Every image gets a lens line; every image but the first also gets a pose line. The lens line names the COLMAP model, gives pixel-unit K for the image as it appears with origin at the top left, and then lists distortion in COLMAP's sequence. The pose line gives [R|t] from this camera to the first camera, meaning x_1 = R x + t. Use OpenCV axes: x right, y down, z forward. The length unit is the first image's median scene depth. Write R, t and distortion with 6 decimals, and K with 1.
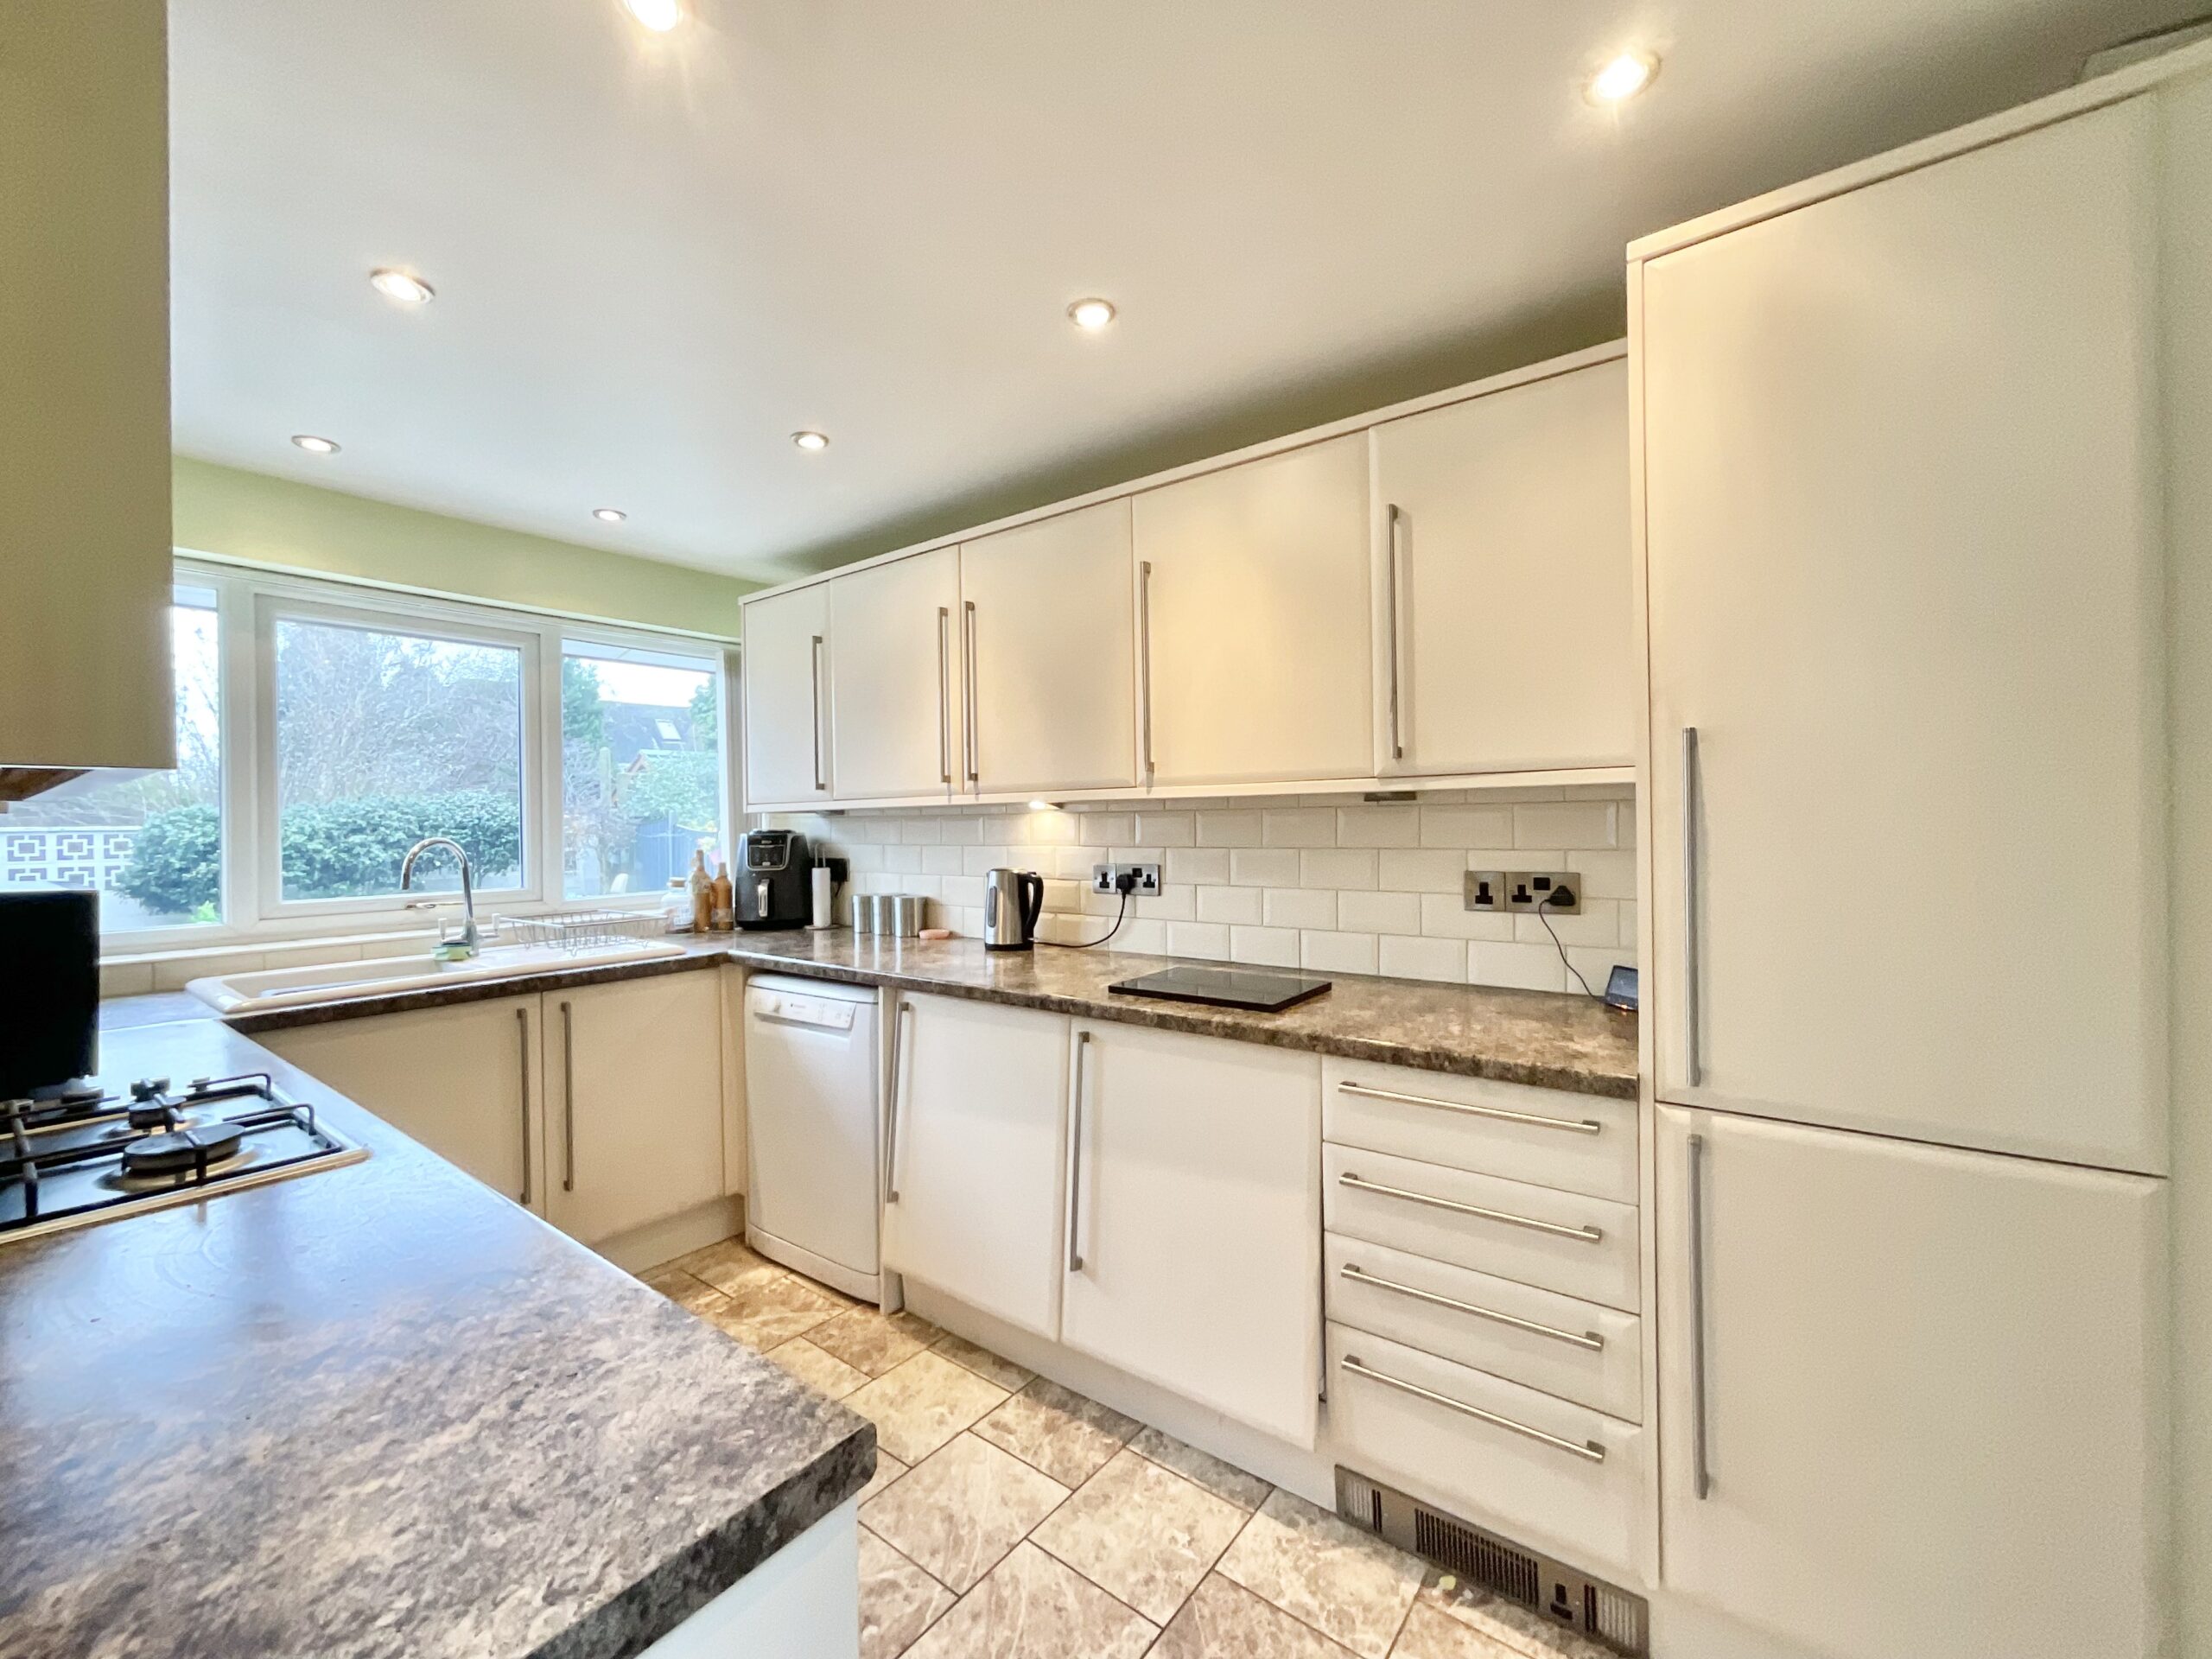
lens RADIAL K [[910.4, 0, 1100.6], [0, 910.4, 817.9], [0, 0, 1]] dist [-0.015452, 0.019740]
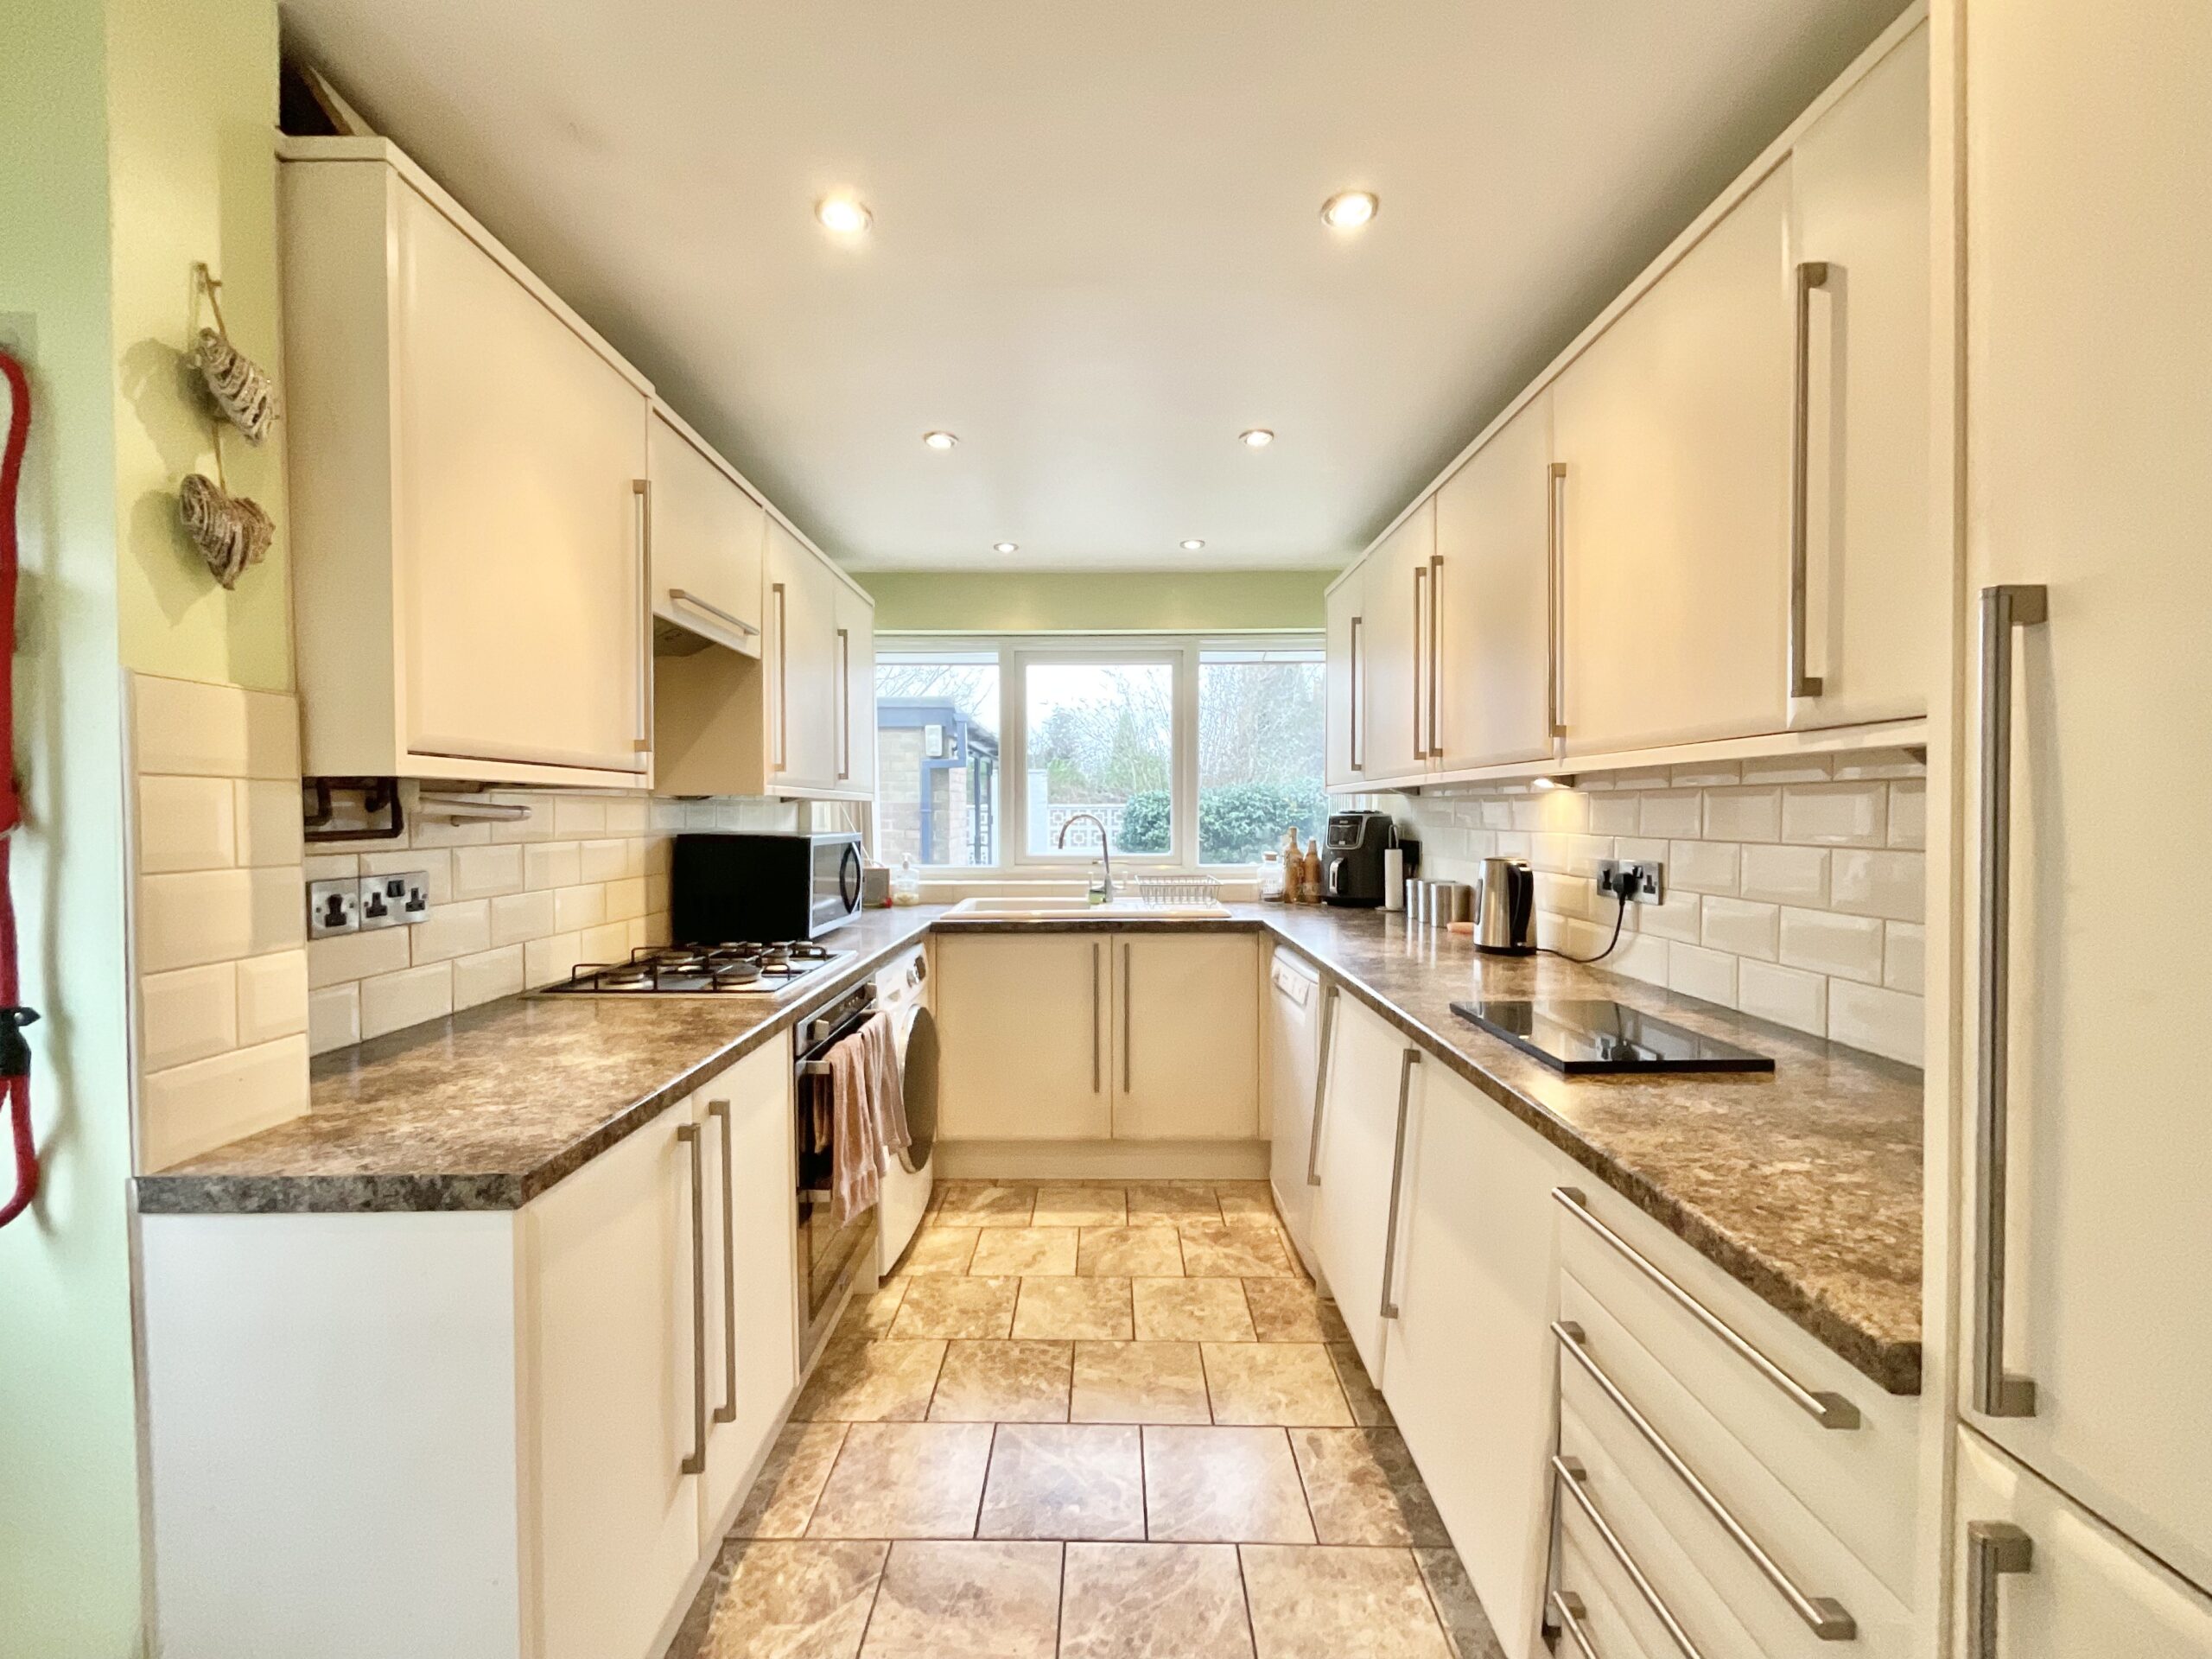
lens RADIAL K [[910.4, 0, 1100.6], [0, 910.4, 817.9], [0, 0, 1]] dist [-0.015452, 0.019740]
pose [[0.602178, 0.018073, -0.798157, 0.373411], [-0.002050, 0.999775, 0.021091, 0.000723], [0.798359, -0.011065, 0.602080, 0.197884]]
